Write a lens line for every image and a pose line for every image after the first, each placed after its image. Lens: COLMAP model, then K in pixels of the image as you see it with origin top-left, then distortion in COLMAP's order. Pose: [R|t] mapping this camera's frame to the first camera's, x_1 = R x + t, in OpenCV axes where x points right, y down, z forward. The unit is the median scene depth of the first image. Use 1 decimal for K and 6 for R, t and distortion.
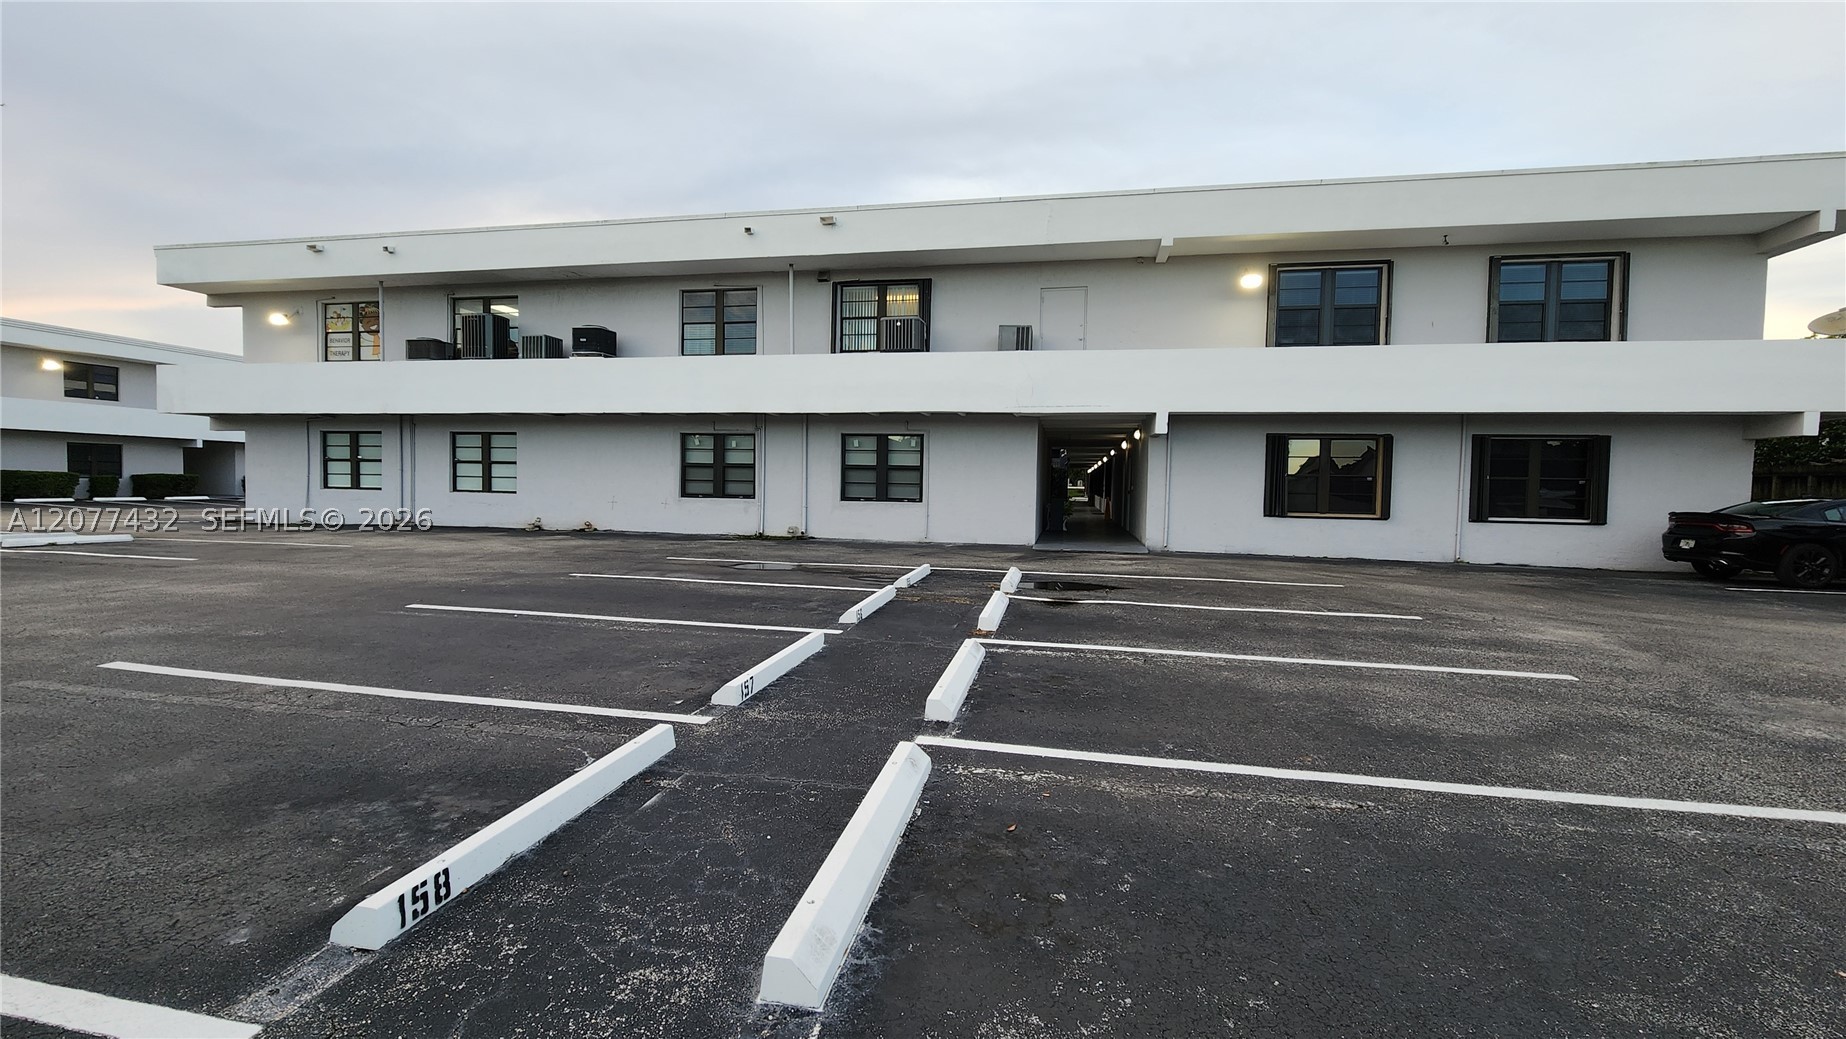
lens RADIAL K [[737.1, 0, 923.0], [0, 737.1, 519.5], [0, 0, 1]] dist [-0.000903, -0.000021]
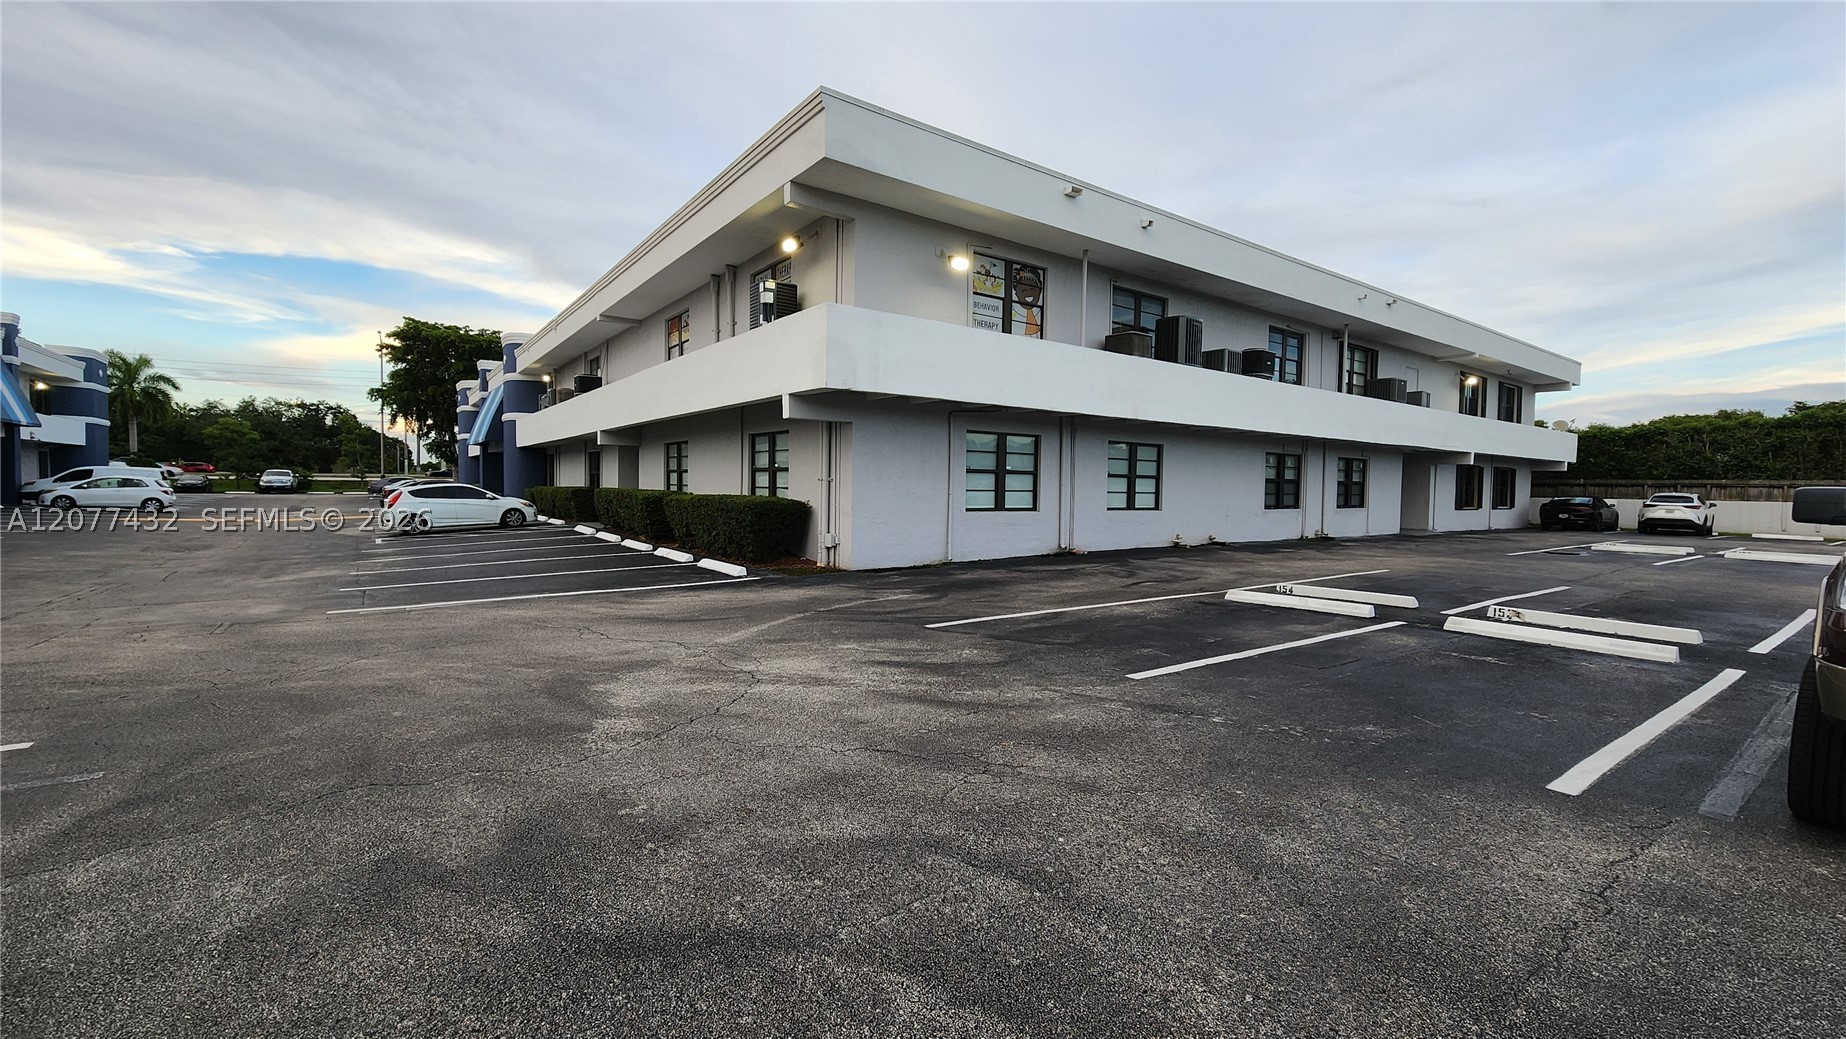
lens RADIAL K [[755.2, 0, 918.6], [0, 755.2, 515.5], [0, 0, 1]] dist [-0.001682, 0.000114]
pose [[0.679665, -0.037061, 0.732586, -1.567563], [0.032304, 0.999266, 0.020581, -0.062554], [-0.732811, 0.009678, 0.680363, 0.616835]]
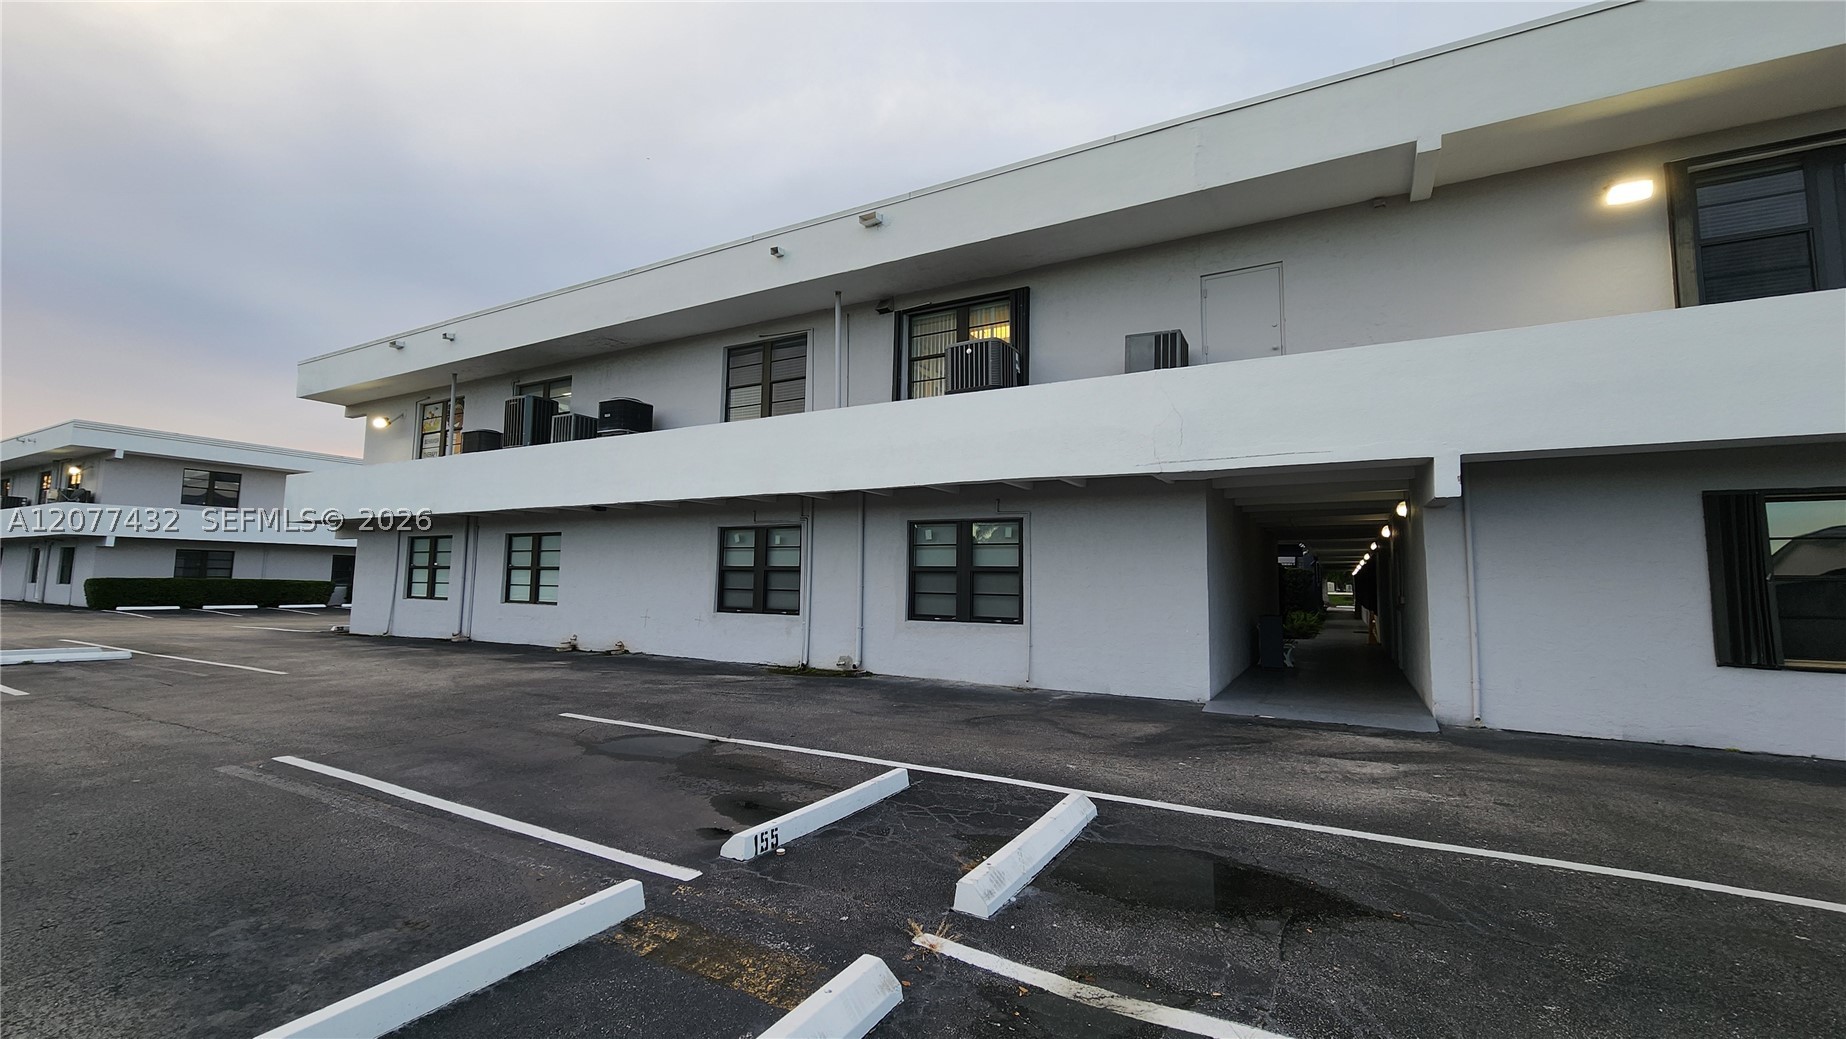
lens RADIAL K [[755.2, 0, 918.6], [0, 755.2, 515.5], [0, 0, 1]] dist [-0.001682, 0.000114]
pose [[0.952236, -0.030688, -0.303818, 0.109425], [-0.013661, 0.989660, -0.142780, -0.020754], [0.305058, 0.140111, 0.941971, 0.328171]]
